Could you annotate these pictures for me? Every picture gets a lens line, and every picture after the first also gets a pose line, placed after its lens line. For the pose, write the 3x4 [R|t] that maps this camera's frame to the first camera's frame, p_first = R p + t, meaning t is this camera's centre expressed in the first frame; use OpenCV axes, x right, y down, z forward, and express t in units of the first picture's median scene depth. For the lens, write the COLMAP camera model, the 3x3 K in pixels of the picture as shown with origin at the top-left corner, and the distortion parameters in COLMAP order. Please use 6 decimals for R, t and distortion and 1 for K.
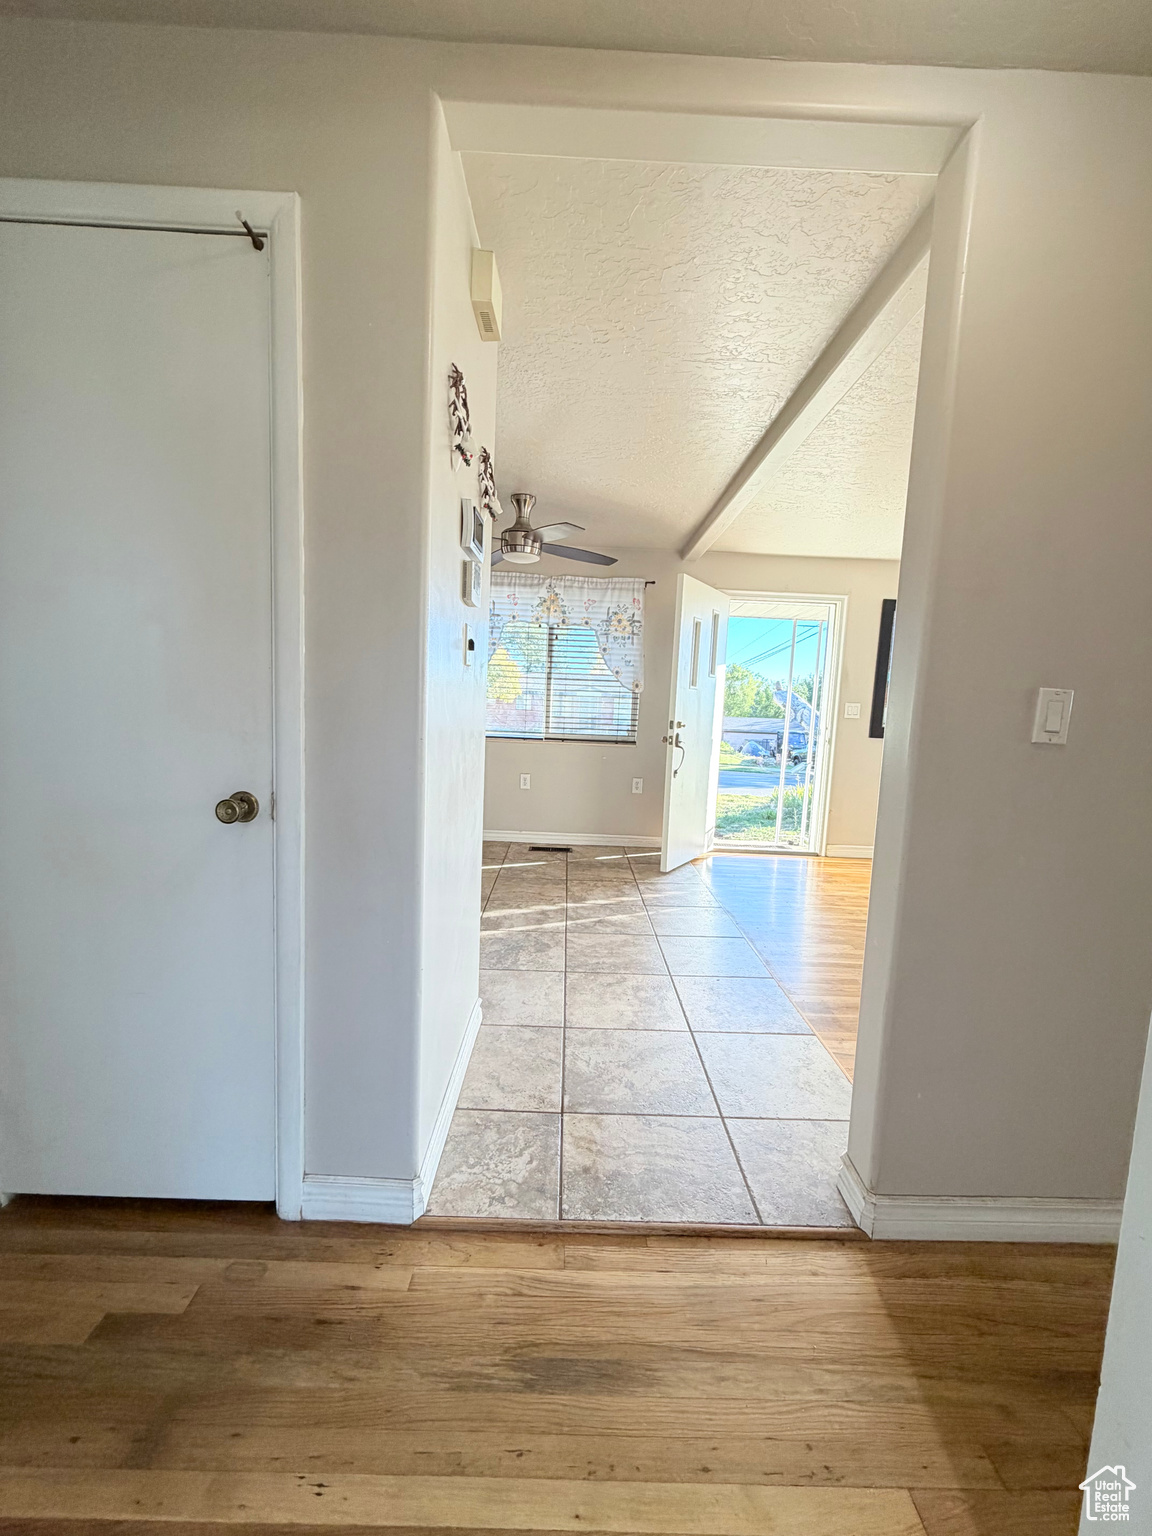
lens RADIAL K [[615.6, 0, 571.8], [0, 615.6, 763.9], [0, 0, 1]] dist [0.000293, 0.000725]
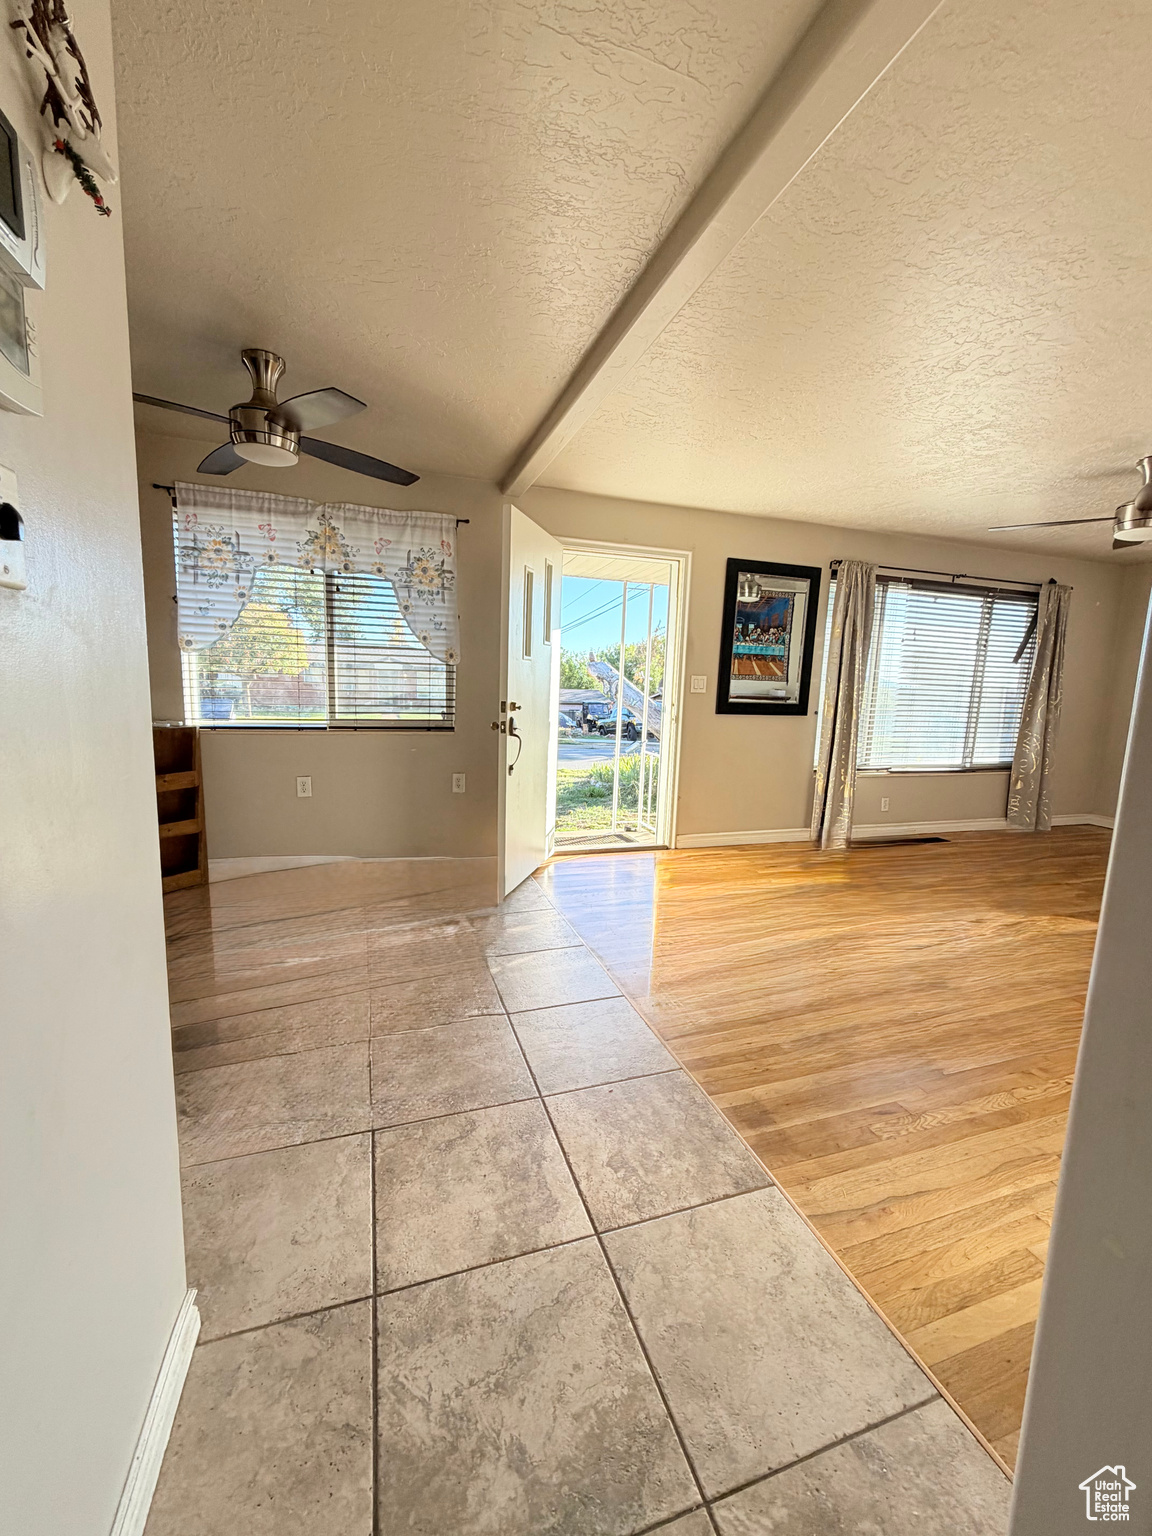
lens RADIAL K [[615.6, 0, 573.8], [0, 615.6, 766.0], [0, 0, 1]] dist [0.000293, 0.000725]
pose [[0.950271, -0.054923, 0.306542, 0.006185], [0.040004, 0.997699, 0.054745, -0.024870], [-0.308843, -0.039760, 0.950282, 0.213205]]
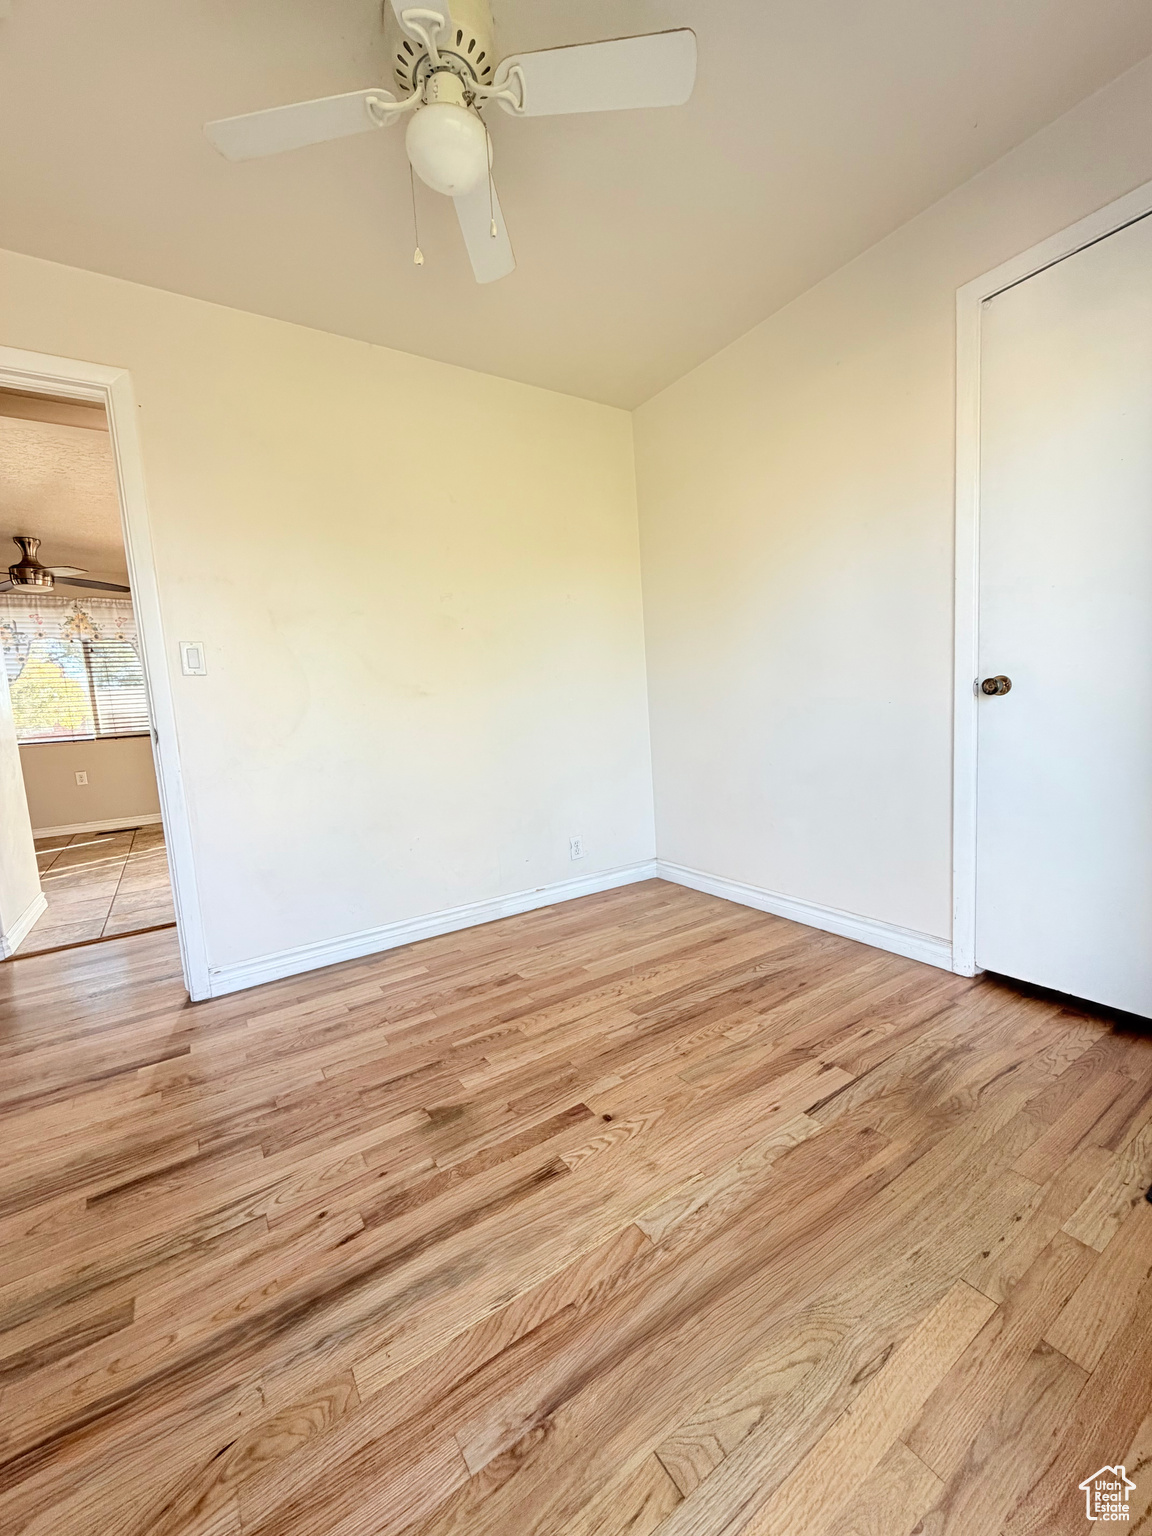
lens RADIAL K [[615.6, 0, 576.2], [0, 615.6, 766.2], [0, 0, 1]] dist [0.000293, 0.000725]
pose [[0.833156, -0.151484, 0.531886, 0.087273], [0.148840, 0.987688, 0.048153, 0.092114], [-0.532632, 0.039047, 0.845446, -0.471111]]
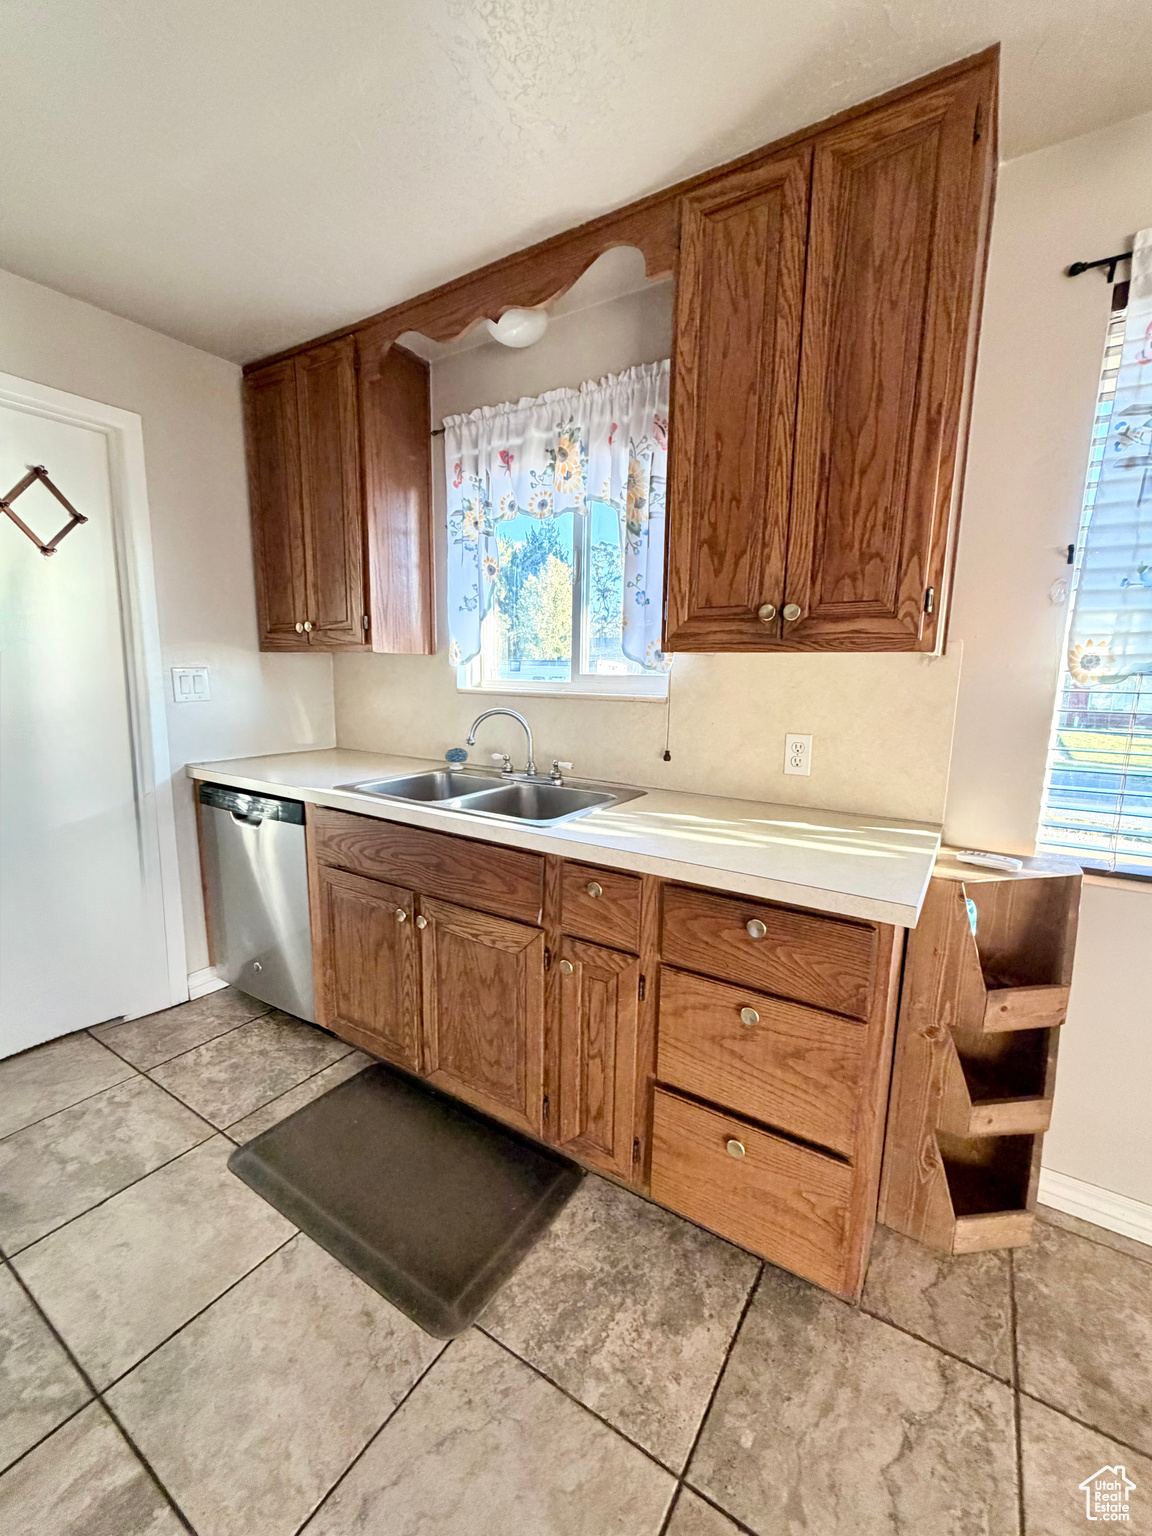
lens RADIAL K [[615.6, 0, 564.5], [0, 615.6, 770.1], [0, 0, 1]] dist [0.000293, 0.000725]
pose [[0.835338, 0.063088, -0.546104, -0.229529], [-0.040660, 0.997763, 0.053069, -0.099882], [0.548231, -0.022126, 0.836034, 0.655562]]
